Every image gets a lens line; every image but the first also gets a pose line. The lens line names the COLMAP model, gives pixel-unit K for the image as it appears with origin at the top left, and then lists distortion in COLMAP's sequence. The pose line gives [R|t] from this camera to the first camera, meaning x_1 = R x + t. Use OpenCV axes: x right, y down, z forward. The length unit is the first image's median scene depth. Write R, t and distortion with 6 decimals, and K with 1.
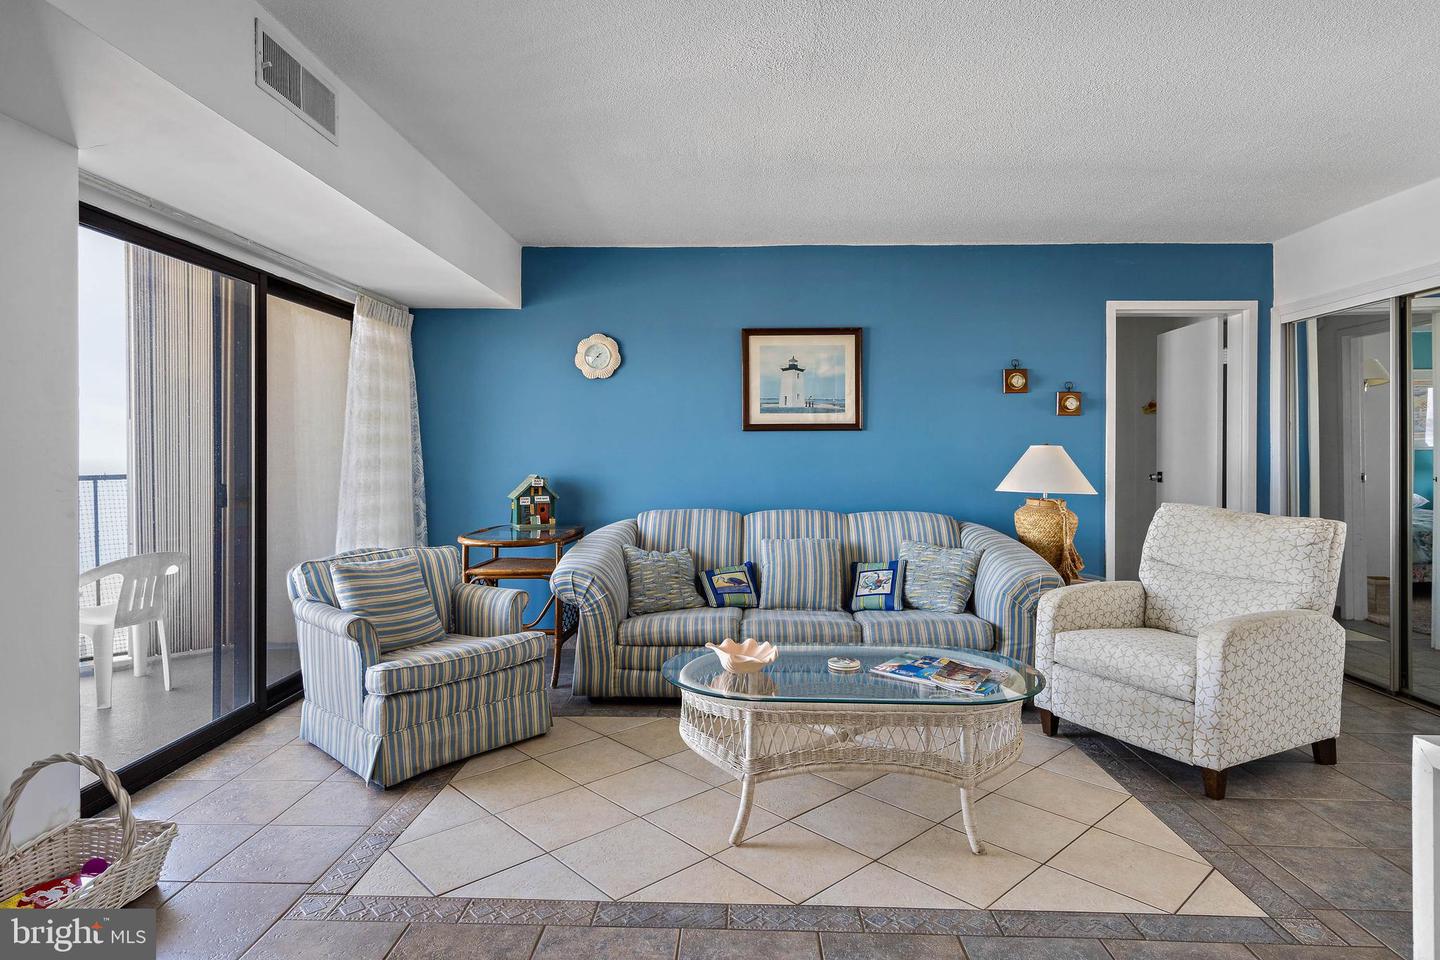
lens RADIAL K [[776.8, 0, 733.7], [0, 776.8, 468.7], [0, 0, 1]] dist [0.004247, 0.001533]
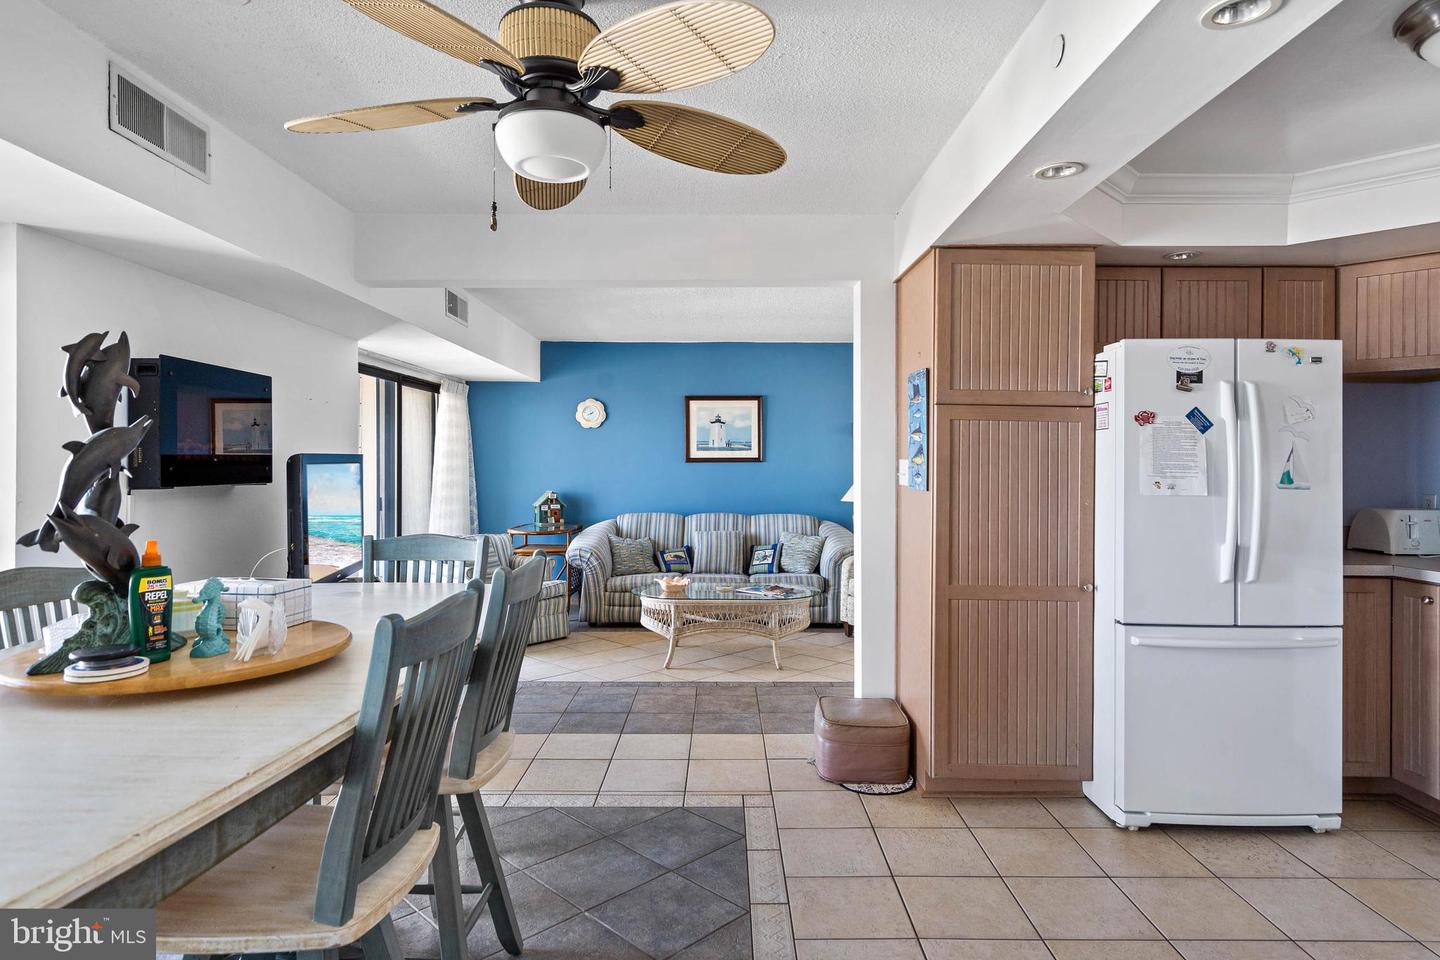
lens RADIAL K [[832.1, 0, 709.3], [0, 832.1, 482.8], [0, 0, 1]] dist [-0.002492, -0.000414]
pose [[0.999992, -0.000524, -0.003915, 0.072338], [0.000522, 1.000000, -0.000473, -0.008046], [0.003915, 0.000471, 0.999992, -0.711898]]
